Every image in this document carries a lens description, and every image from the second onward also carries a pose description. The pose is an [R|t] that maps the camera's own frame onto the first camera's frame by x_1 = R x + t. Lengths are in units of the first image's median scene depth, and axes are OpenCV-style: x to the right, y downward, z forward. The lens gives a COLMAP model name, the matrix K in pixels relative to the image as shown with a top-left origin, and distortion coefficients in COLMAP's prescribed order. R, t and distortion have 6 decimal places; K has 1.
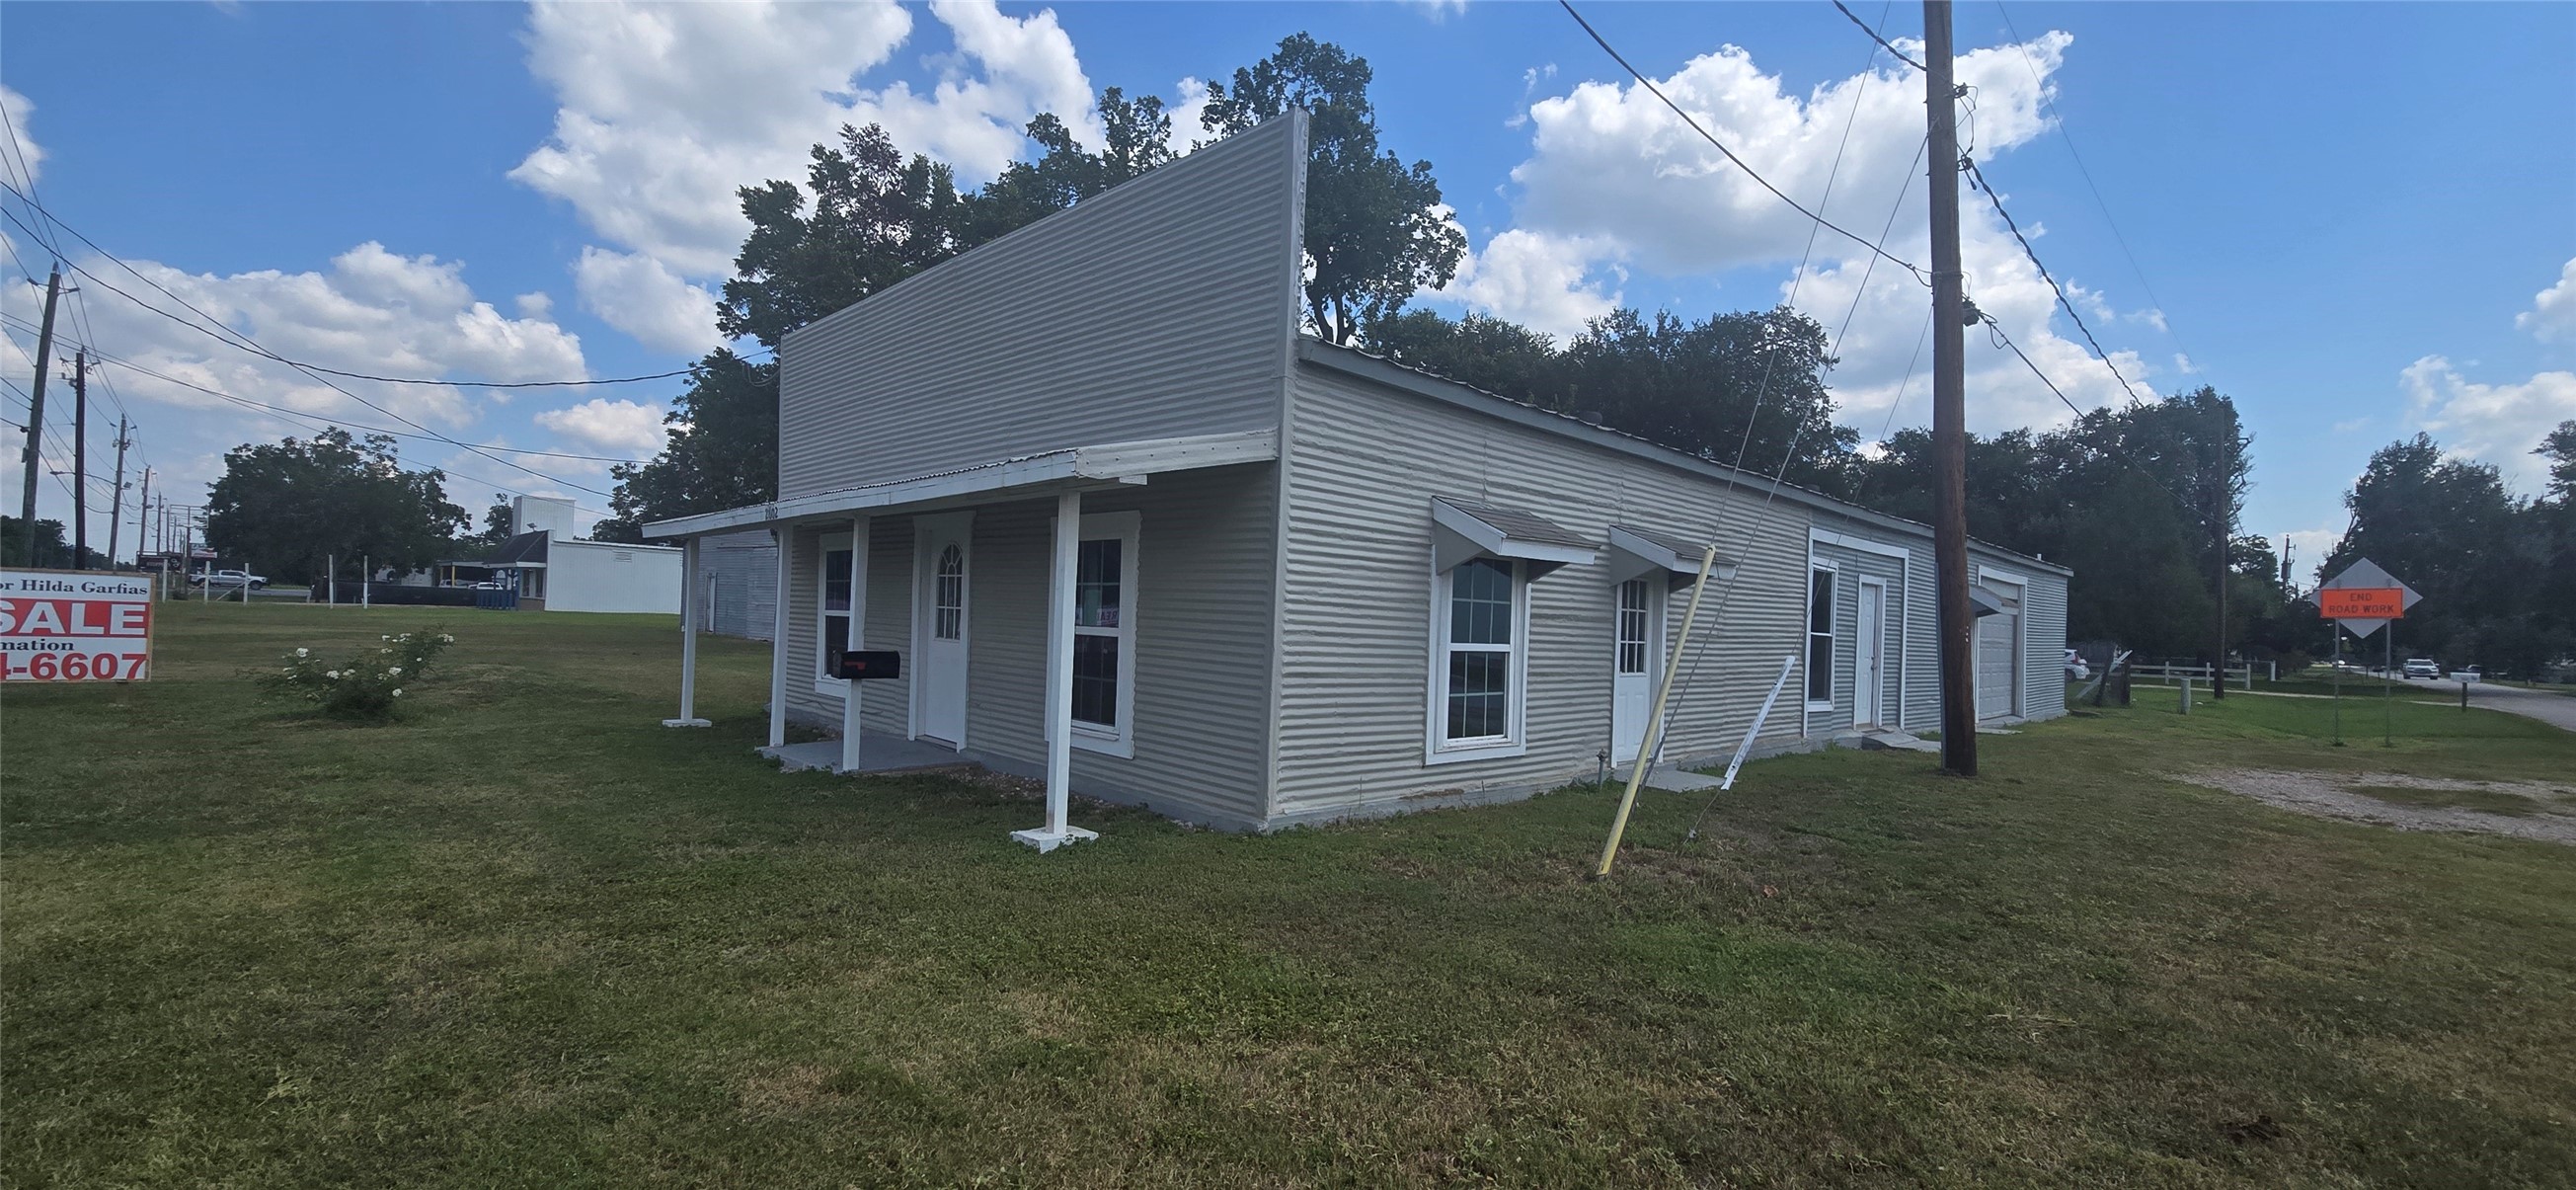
lens RADIAL K [[1054.6, 0, 1288.0], [0, 1054.6, 595.0], [0, 0, 1]] dist [-0.008066, 0.000127]
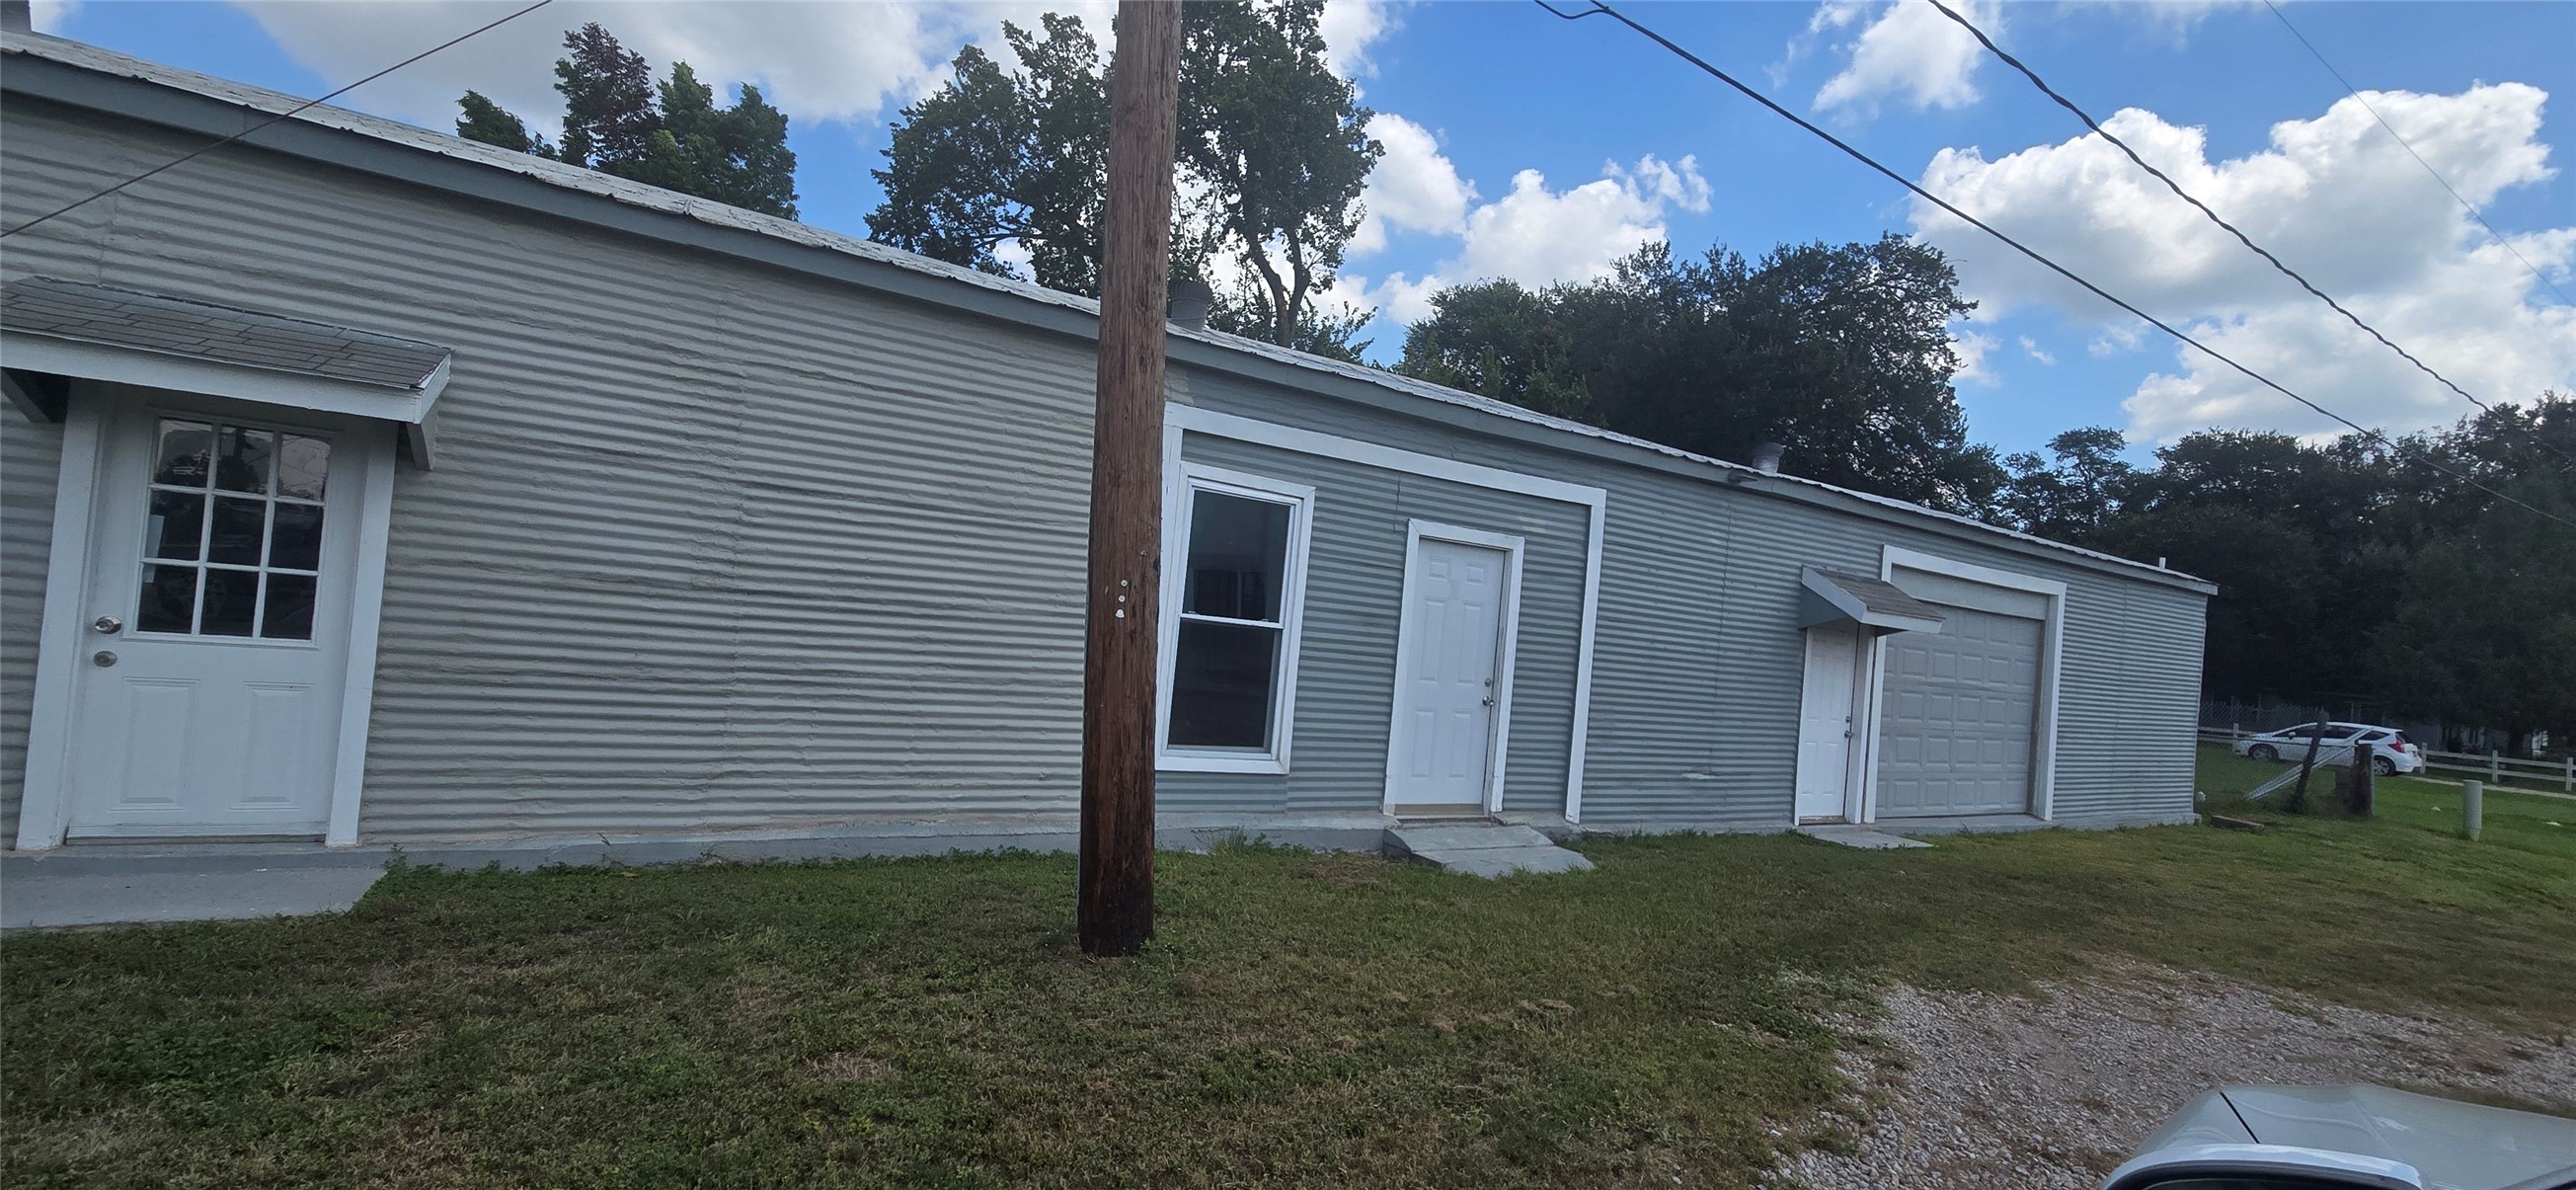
lens RADIAL K [[1054.6, 0, 1288.0], [0, 1054.6, 595.0], [0, 0, 1]] dist [-0.008066, 0.000127]
pose [[0.971497, 0.042014, -0.233298, 0.241849], [-0.047248, 0.998740, -0.016888, 0.011567], [0.232294, 0.027430, 0.972259, 0.191342]]
